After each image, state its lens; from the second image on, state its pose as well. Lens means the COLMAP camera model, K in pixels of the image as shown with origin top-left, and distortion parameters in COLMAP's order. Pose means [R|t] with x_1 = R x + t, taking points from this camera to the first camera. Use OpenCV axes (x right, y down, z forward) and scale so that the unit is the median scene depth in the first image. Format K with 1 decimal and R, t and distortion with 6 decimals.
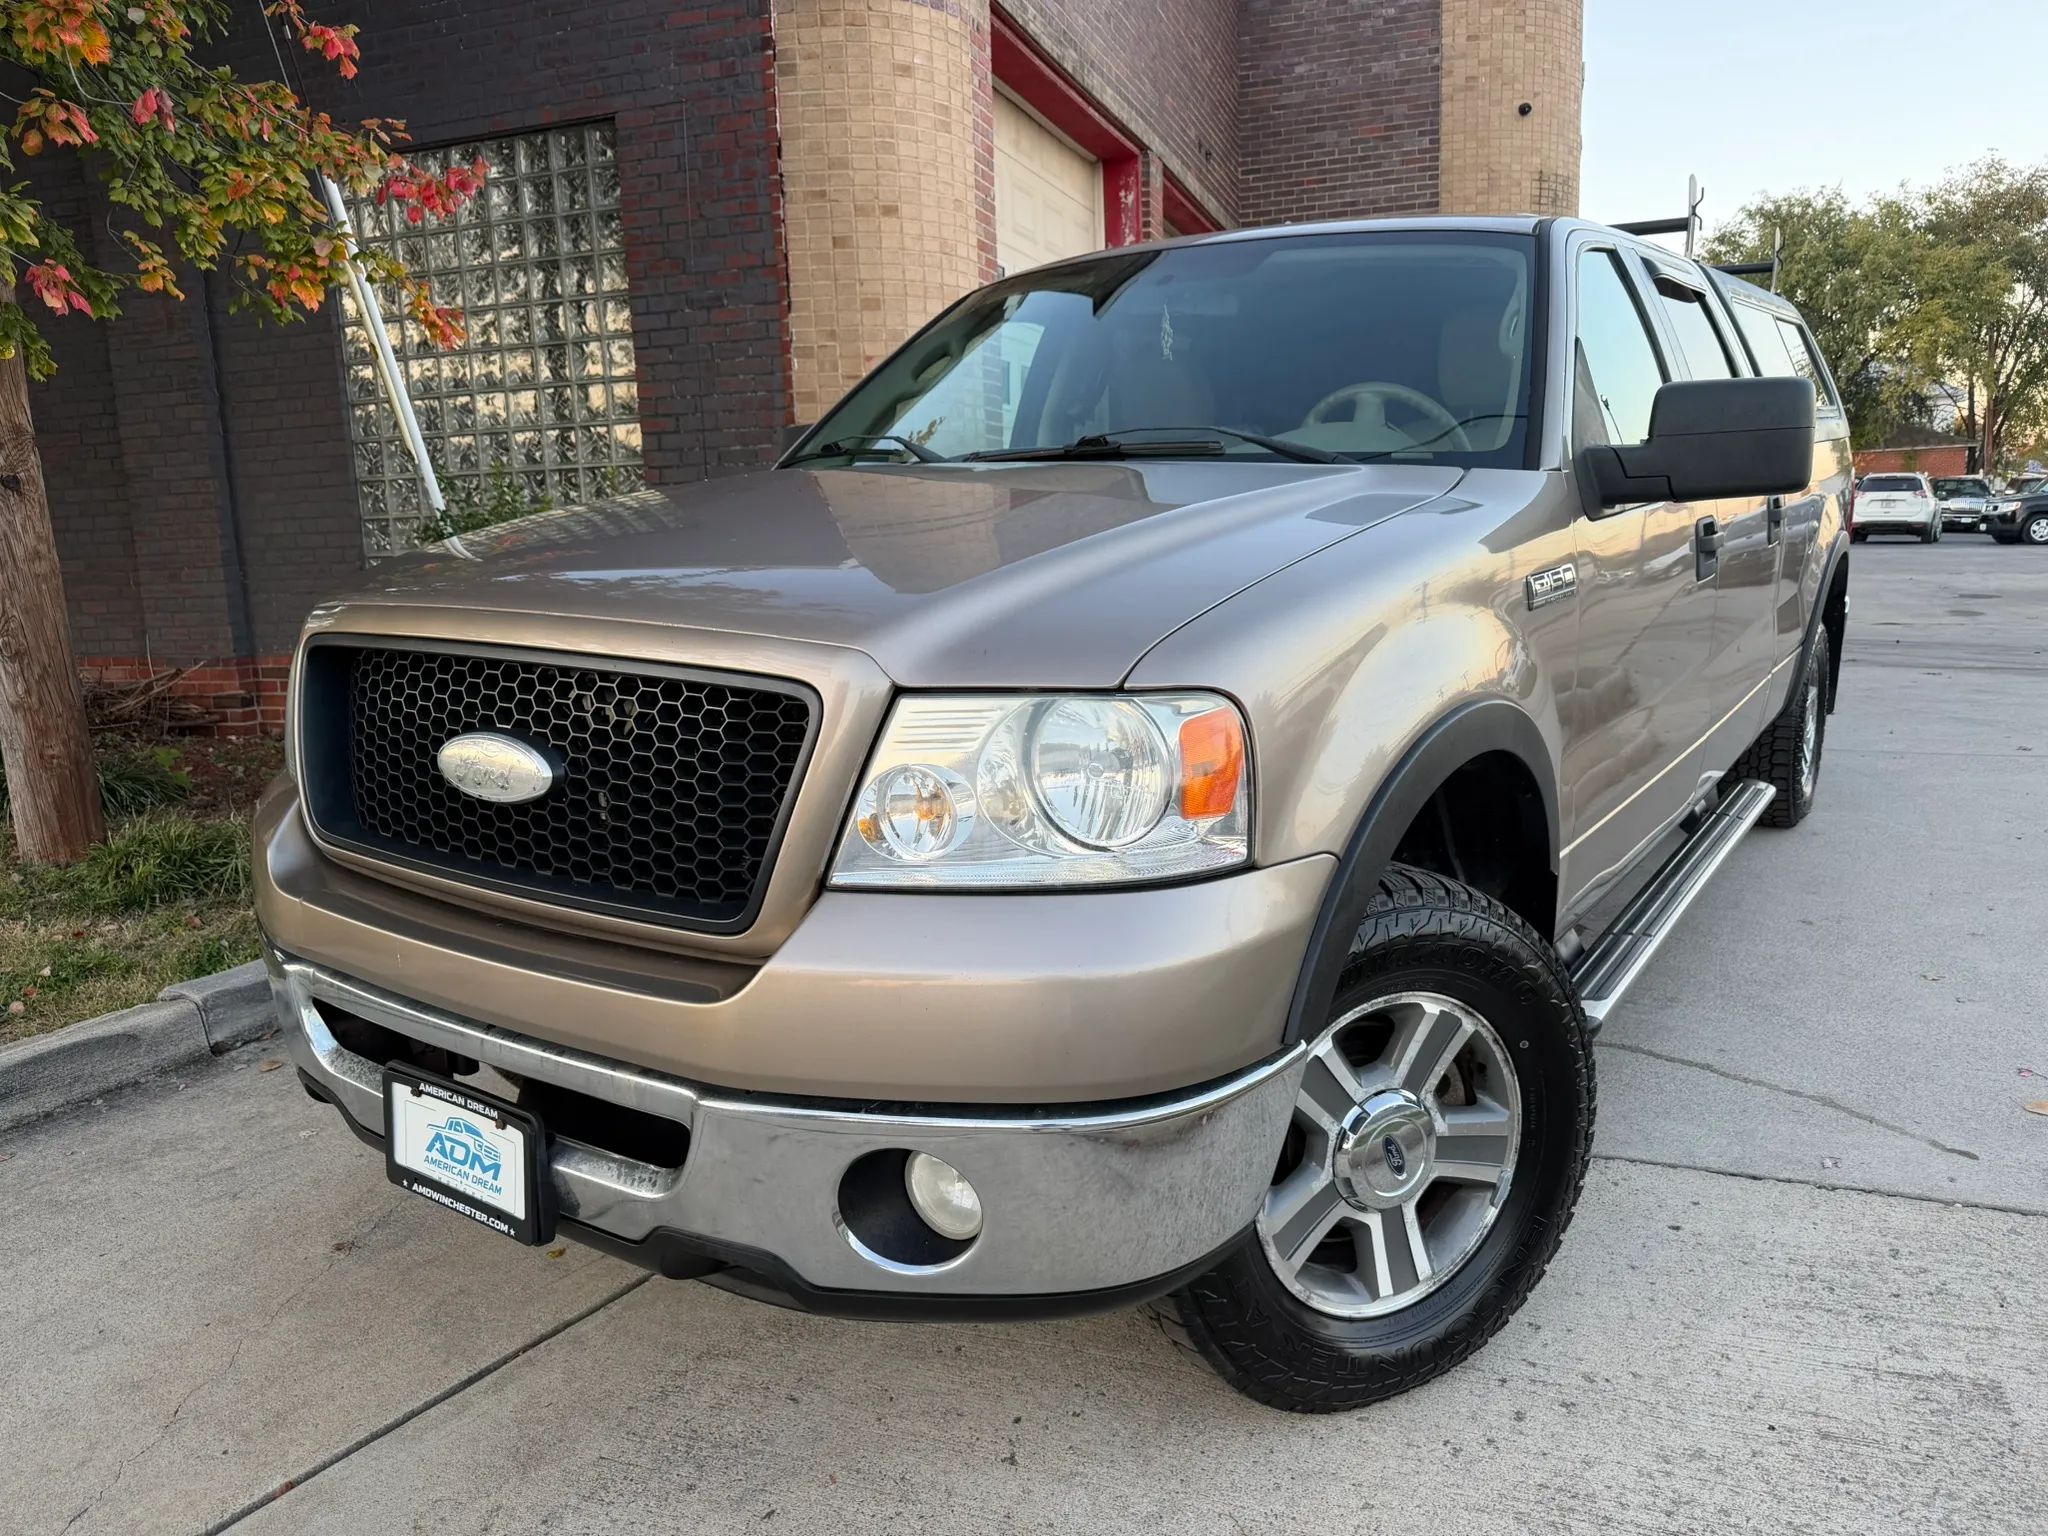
lens RADIAL K [[1459.8, 0, 981.0], [0, 1459.8, 777.9], [0, 0, 1]] dist [0.011040, -0.020104]
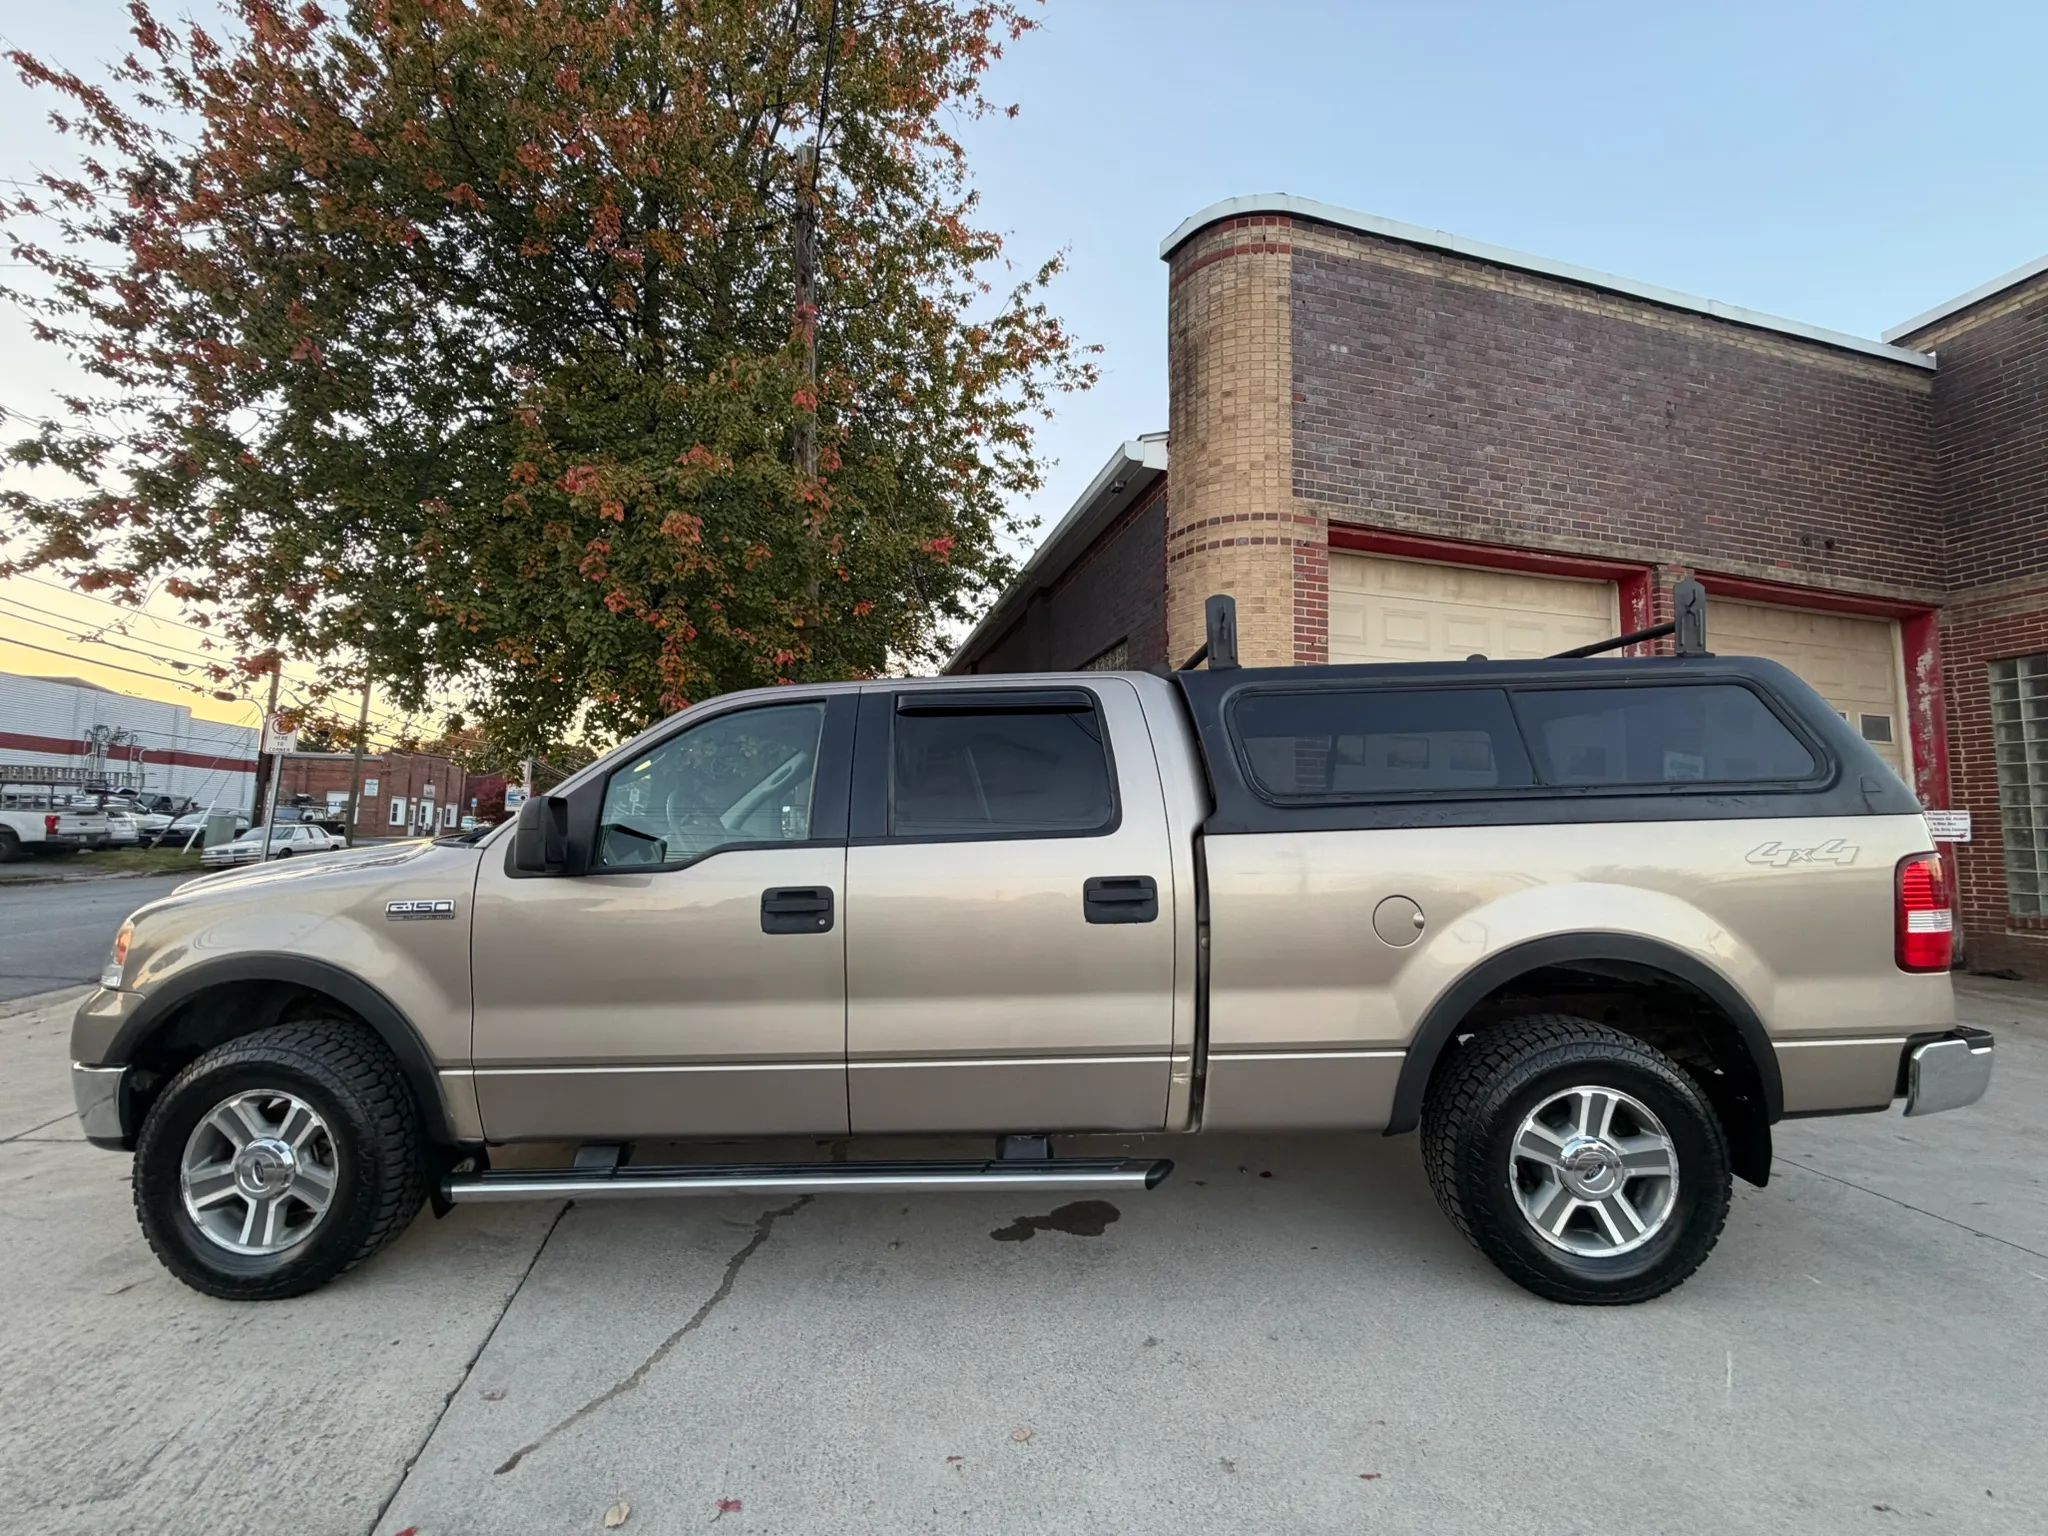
lens RADIAL K [[828.4, 0, 1014.0], [0, 828.4, 759.9], [0, 0, 1]] dist [0.001601, -0.000282]
pose [[0.559101, -0.036711, -0.828286, 0.309367], [-0.175443, 0.971158, -0.161469, -0.049962], [0.810324, 0.235595, 0.536535, 0.181275]]
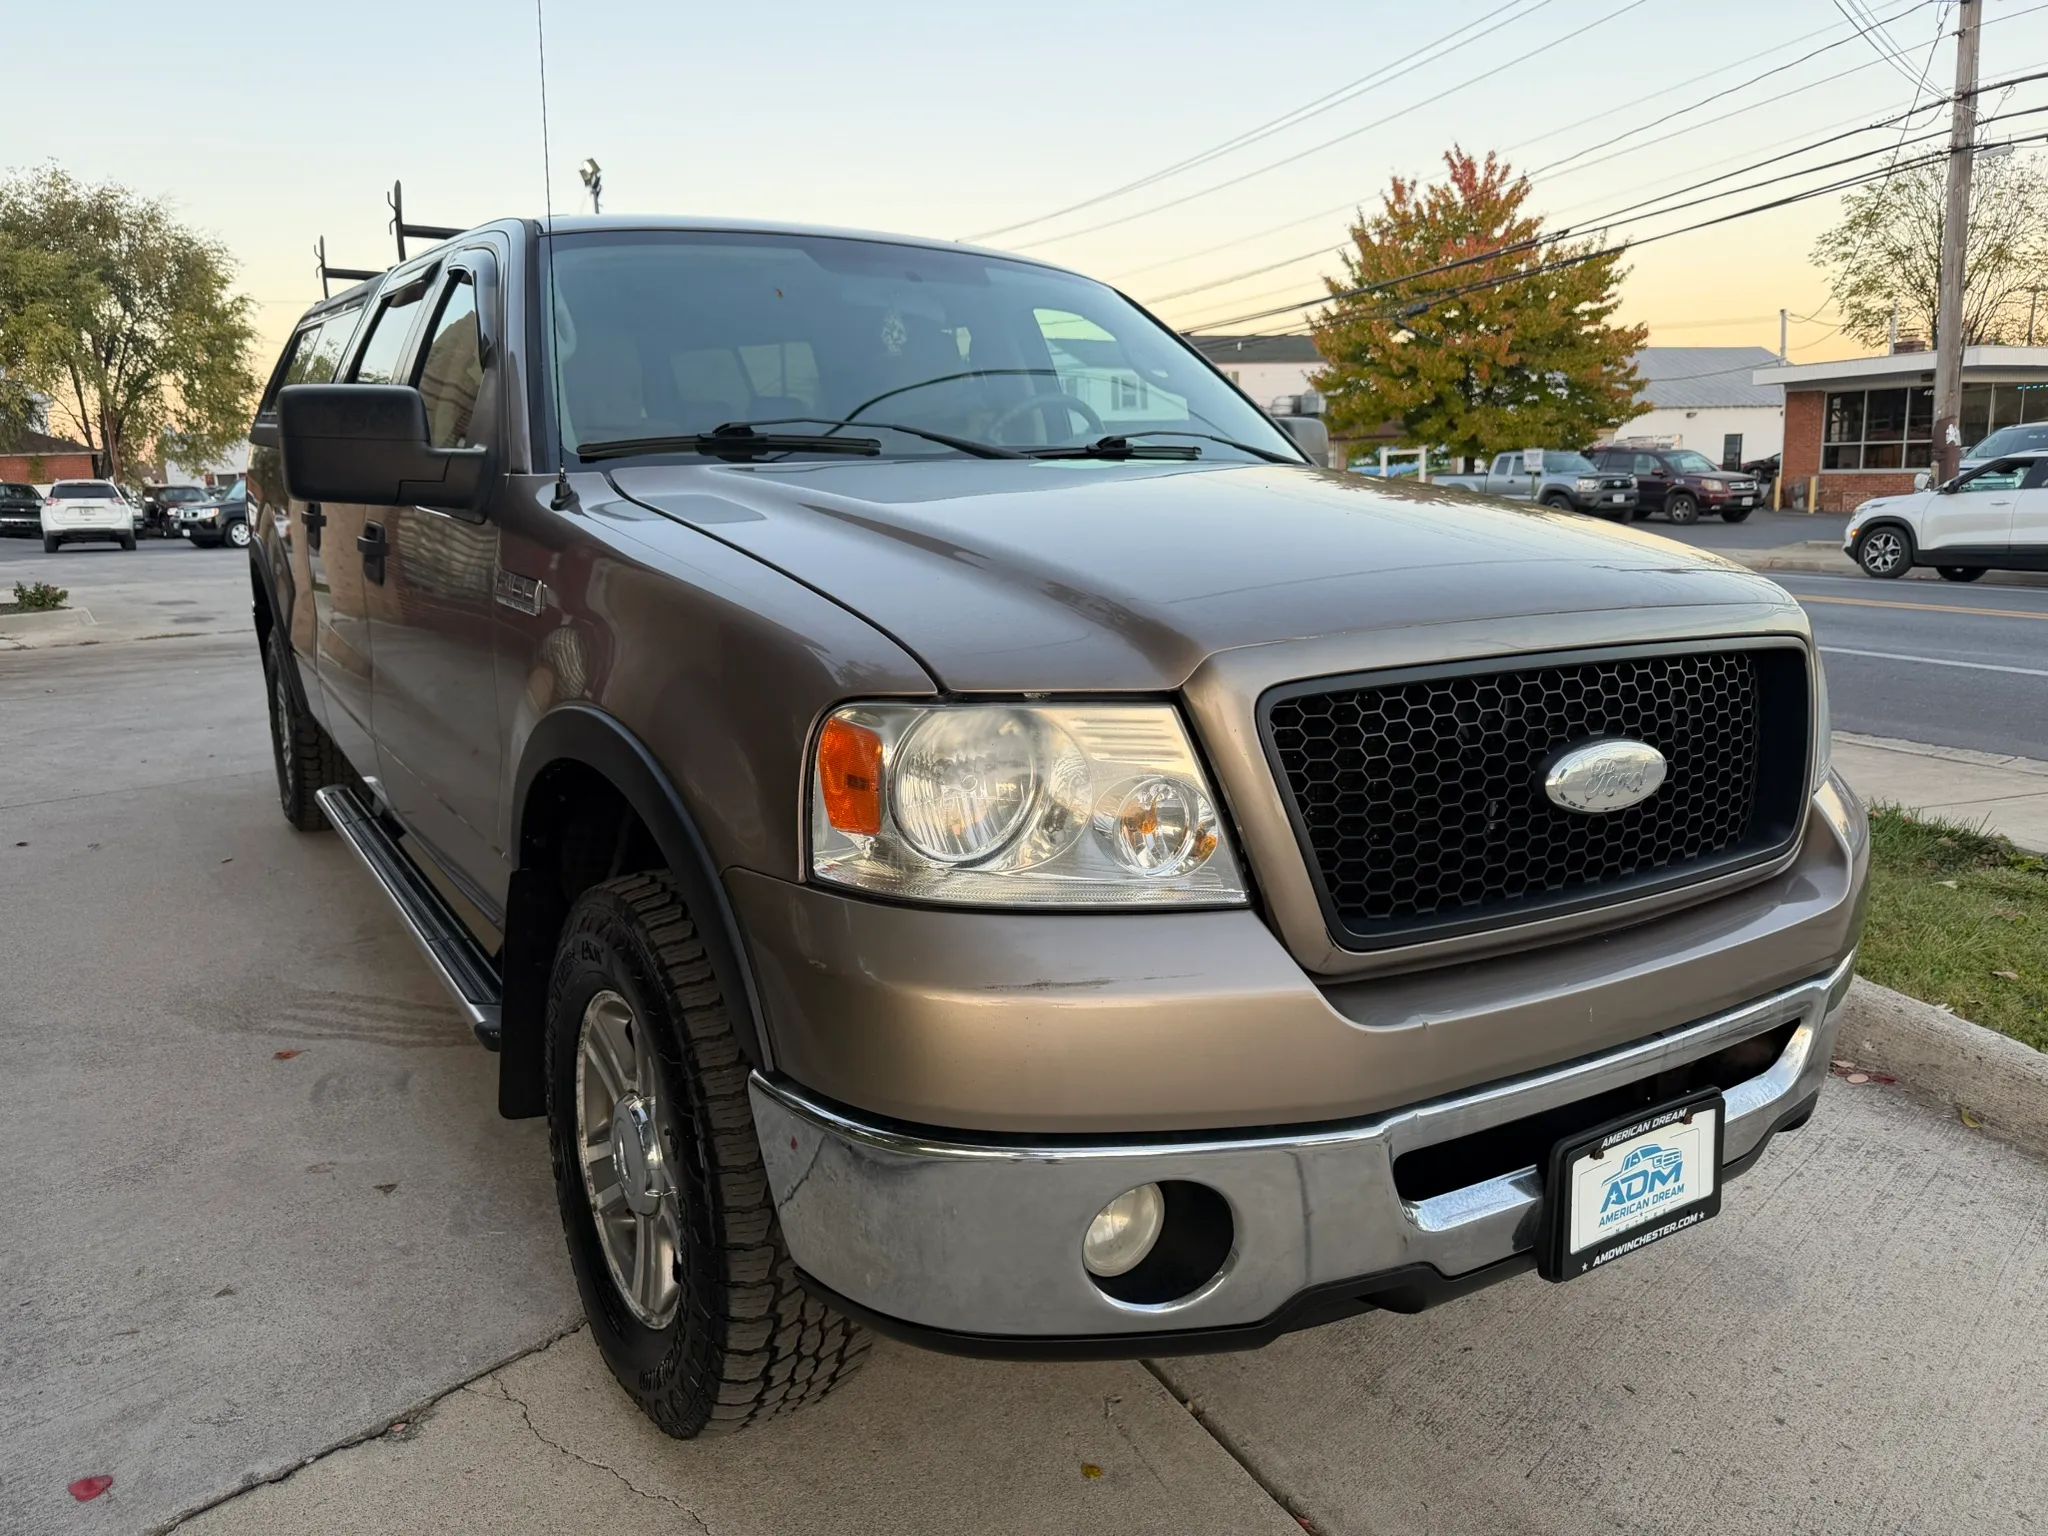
lens RADIAL K [[1476.4, 0, 1075.1], [0, 1476.4, 766.8], [0, 0, 1]] dist [-0.024674, 0.003284]
pose [[0.352904, -0.162325, 0.921471, -0.191632], [0.173891, 0.979057, 0.105873, -0.024981], [-0.919359, 0.122873, 0.373740, 0.138017]]
